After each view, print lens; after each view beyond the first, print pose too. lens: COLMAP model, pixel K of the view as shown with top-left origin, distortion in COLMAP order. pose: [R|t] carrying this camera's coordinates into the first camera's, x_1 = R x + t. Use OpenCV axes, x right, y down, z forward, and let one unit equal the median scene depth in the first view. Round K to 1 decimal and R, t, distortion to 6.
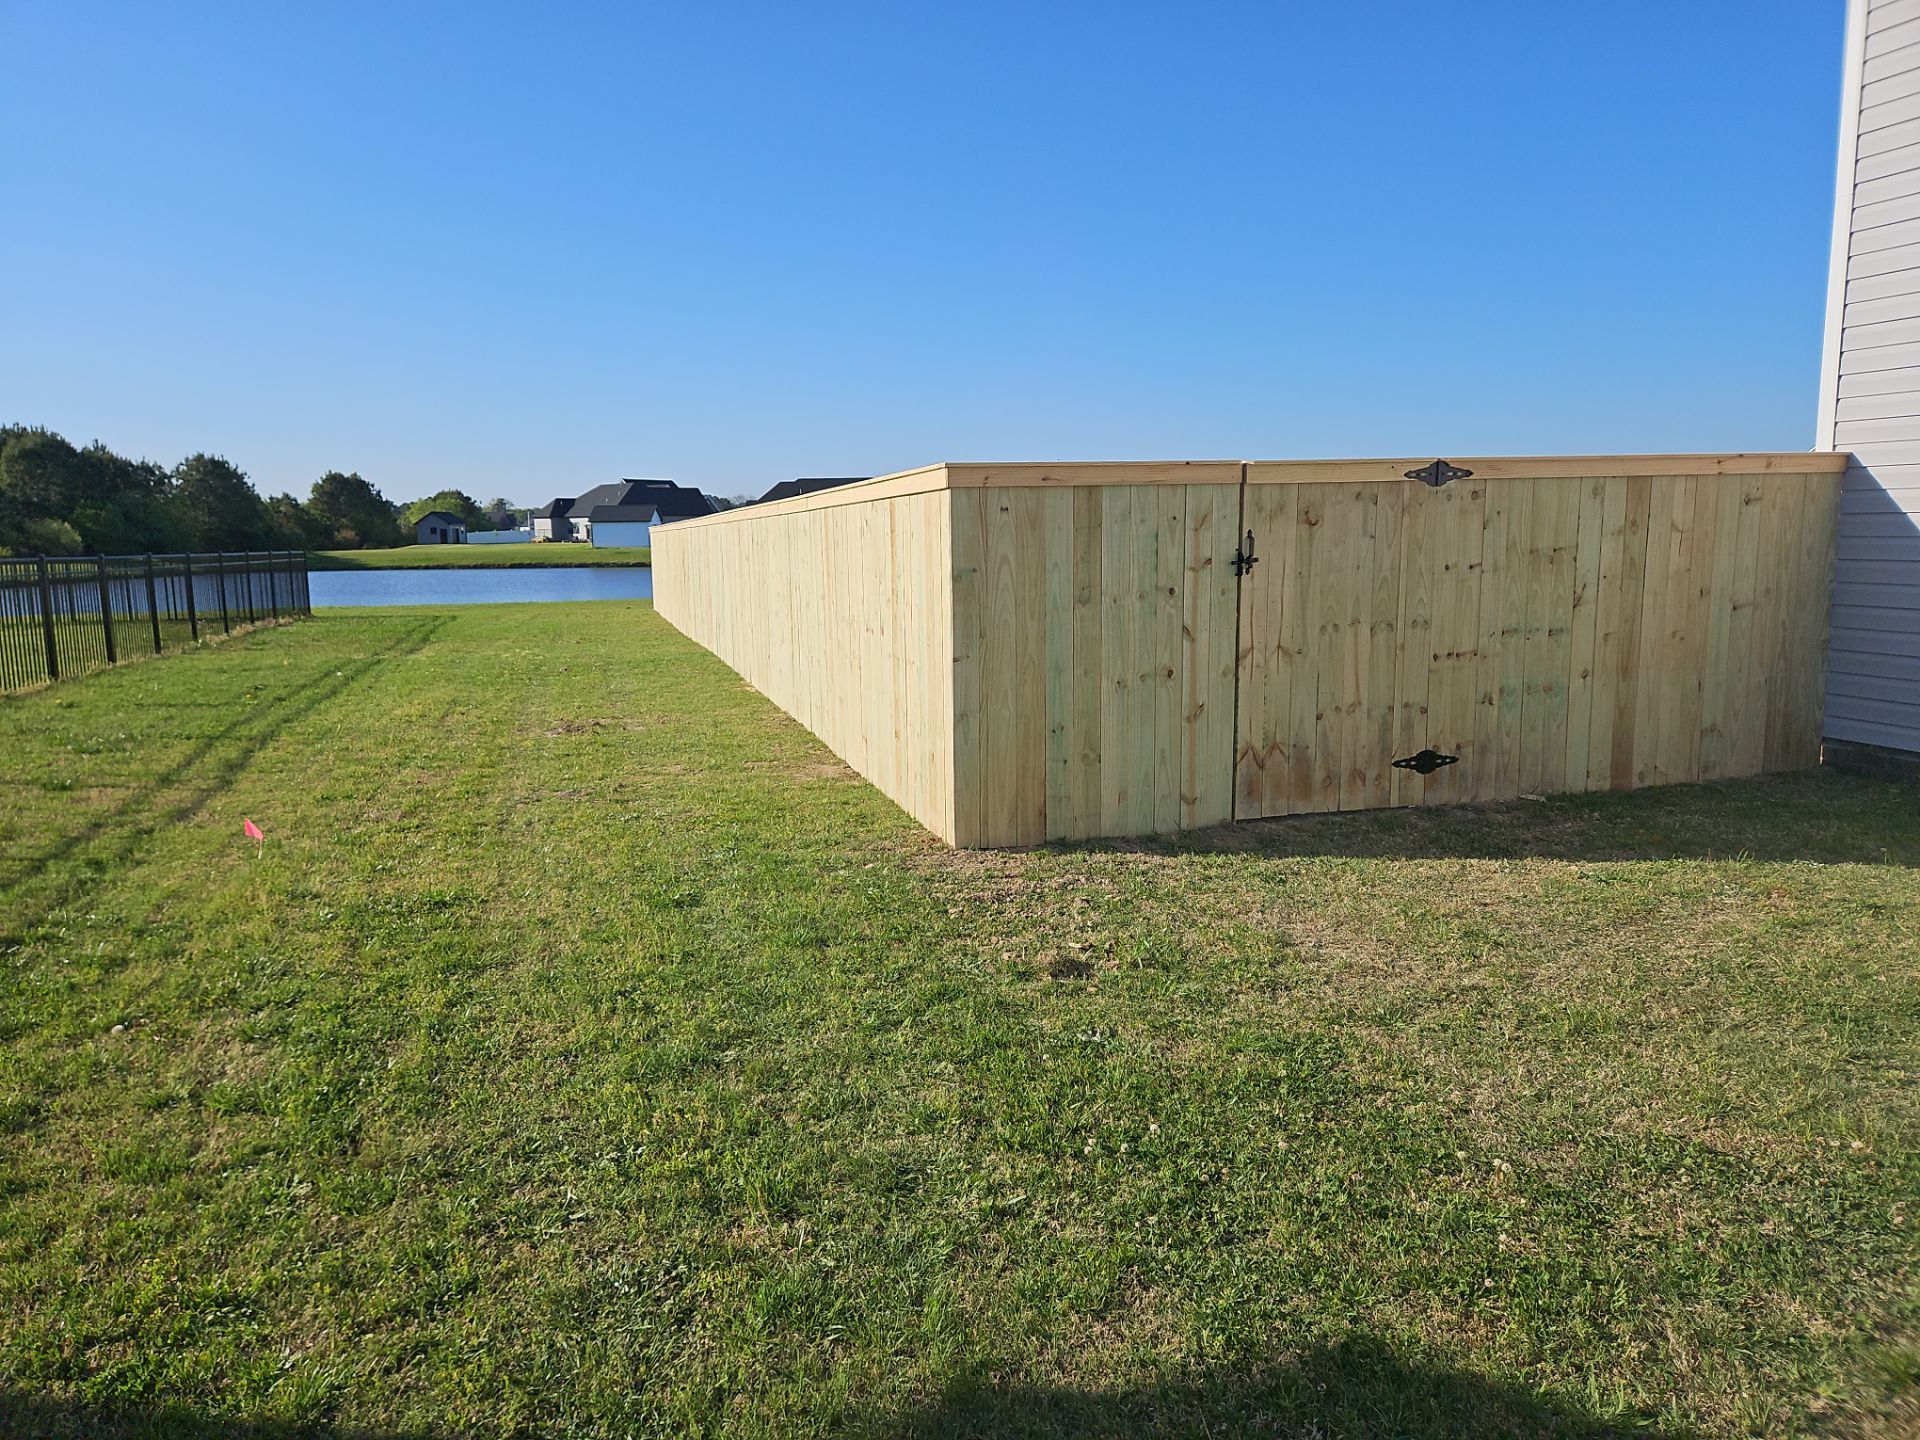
lens RADIAL K [[1277.4, 0, 922.6], [0, 1277.4, 687.2], [0, 0, 1]] dist [0.087036, -0.076923]
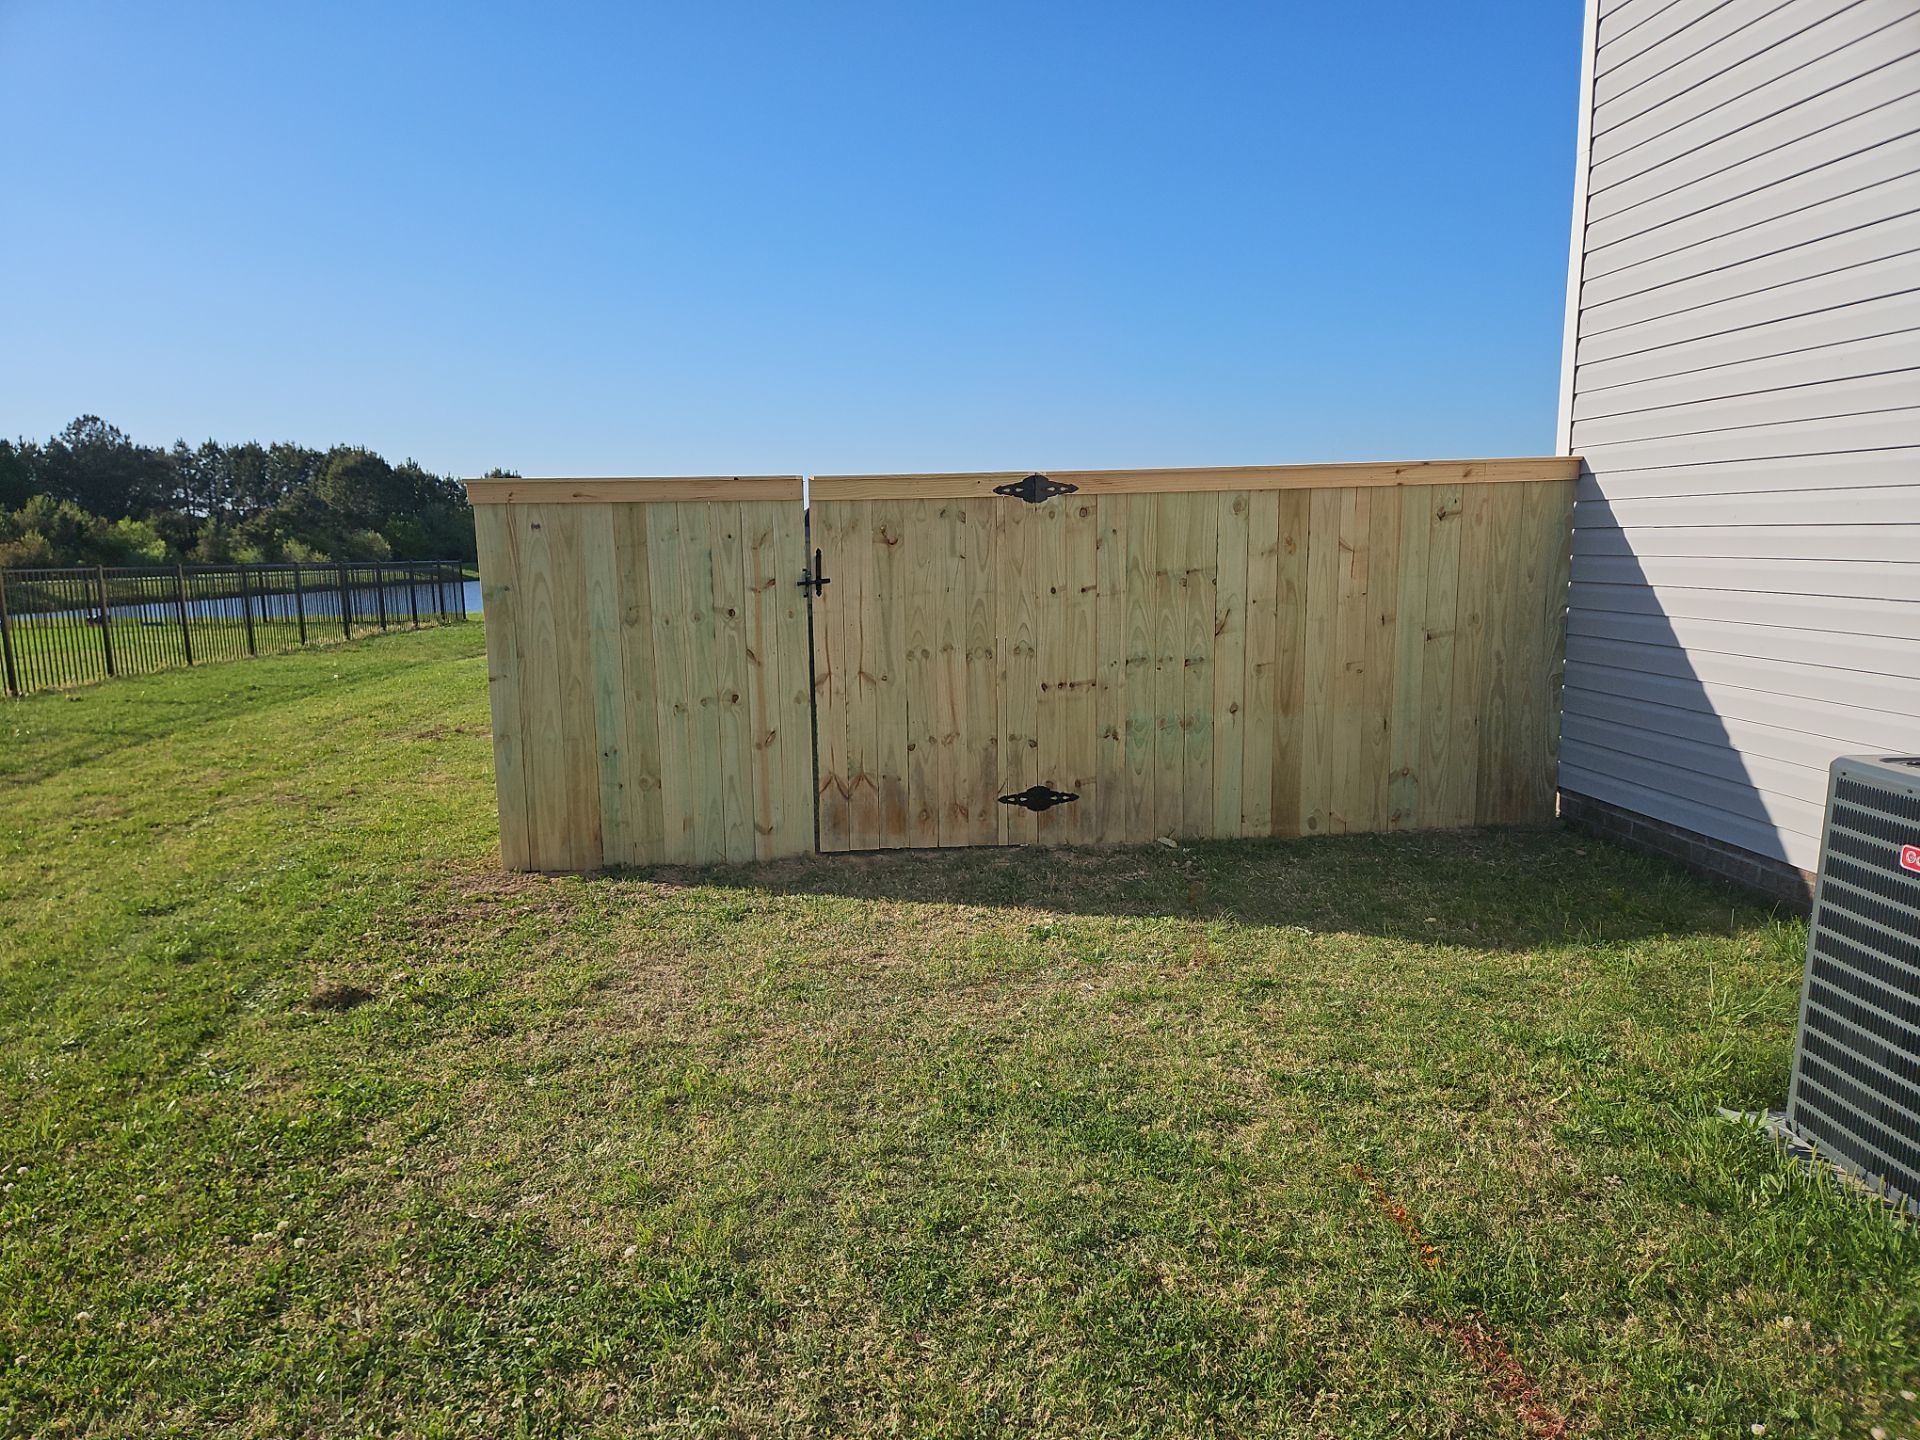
lens RADIAL K [[1277.4, 0, 971.3], [0, 1277.4, 725.5], [0, 0, 1]] dist [0.087036, -0.076923]
pose [[0.979330, 0.027139, -0.200441, 0.533415], [-0.022182, 0.999391, 0.026934, -0.019023], [0.201050, -0.021931, 0.979335, 0.087747]]
